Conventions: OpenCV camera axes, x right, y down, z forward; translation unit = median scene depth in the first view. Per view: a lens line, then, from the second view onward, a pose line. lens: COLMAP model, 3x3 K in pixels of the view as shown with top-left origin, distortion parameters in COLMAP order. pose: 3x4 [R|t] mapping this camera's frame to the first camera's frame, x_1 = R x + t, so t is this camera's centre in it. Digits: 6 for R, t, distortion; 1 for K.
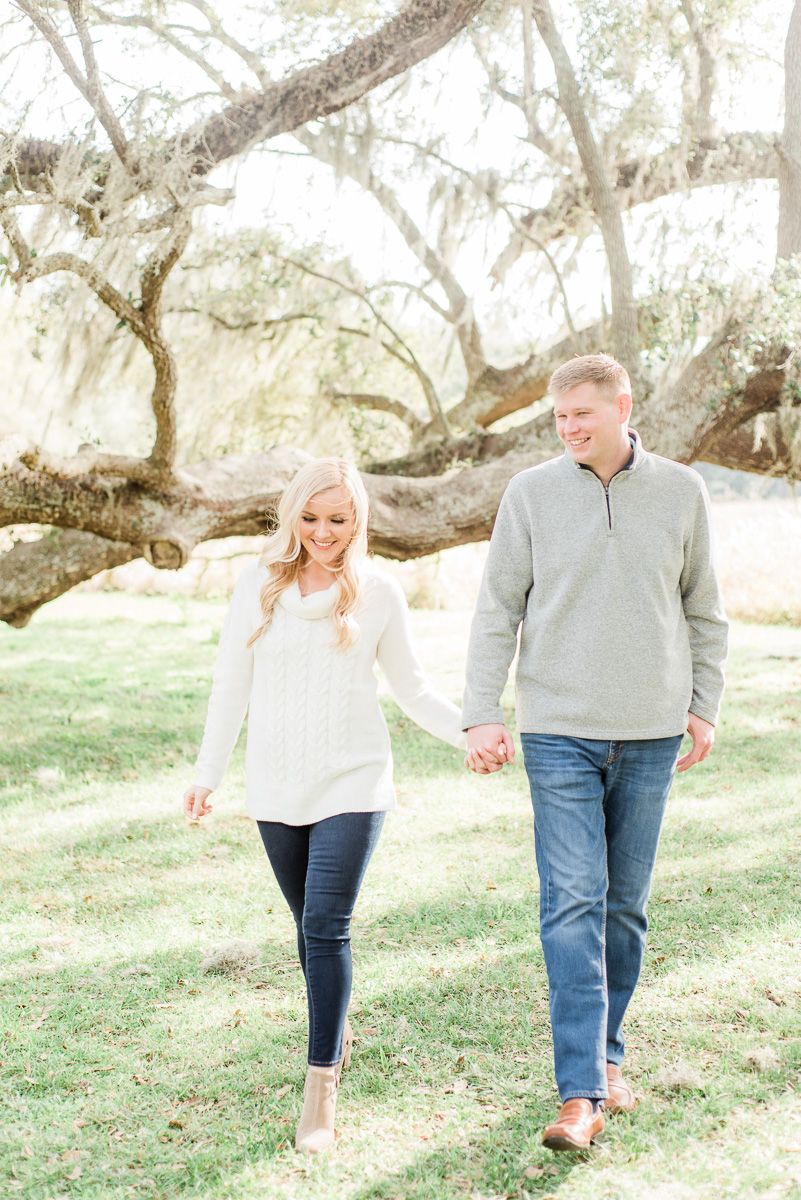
lens RADIAL K [[1936.4, 0, 401.7], [0, 1936.4, 593.1], [0, 0, 1]] dist [0.009255, 0.049659]
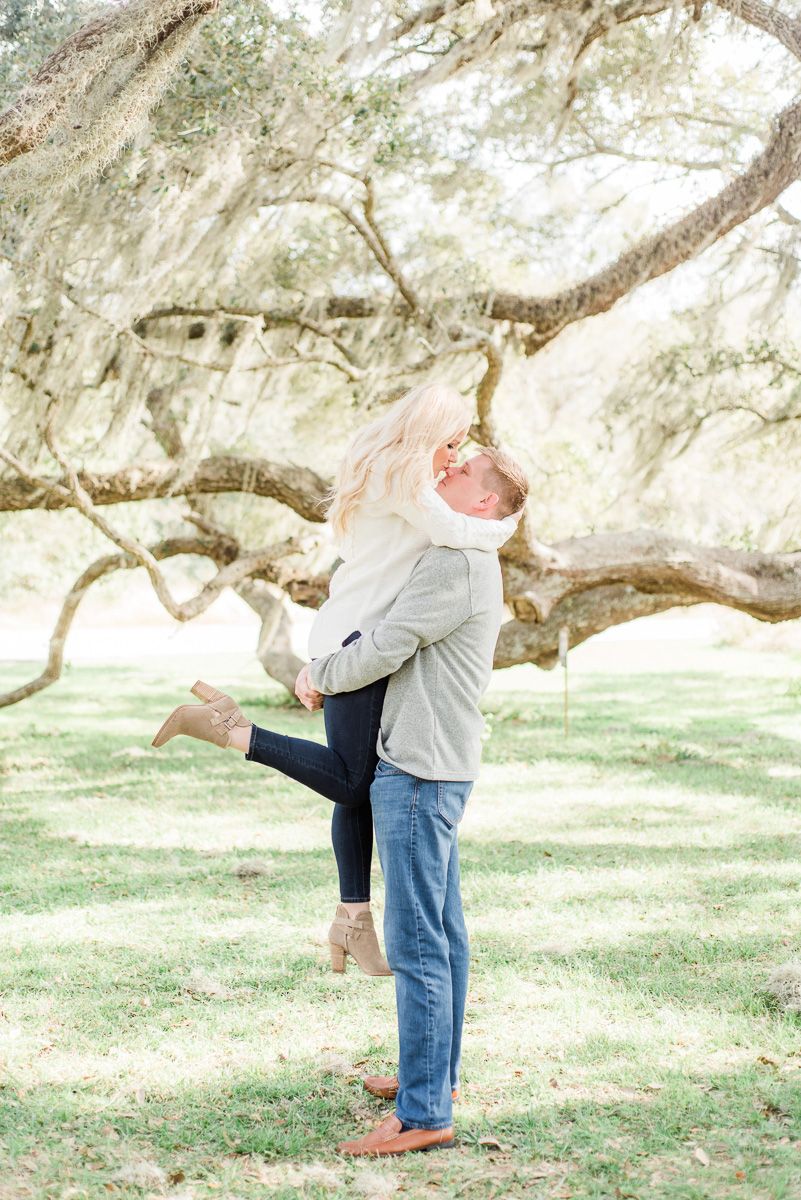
lens RADIAL K [[1873.8, 0, 398.1], [0, 1873.8, 591.6], [0, 0, 1]] dist [0.060268, -0.016344]
pose [[0.879318, 0.021614, -0.475745, 0.350459], [-0.038925, 0.998889, -0.026563, 0.003578], [0.474642, 0.041876, 0.879182, -0.124396]]
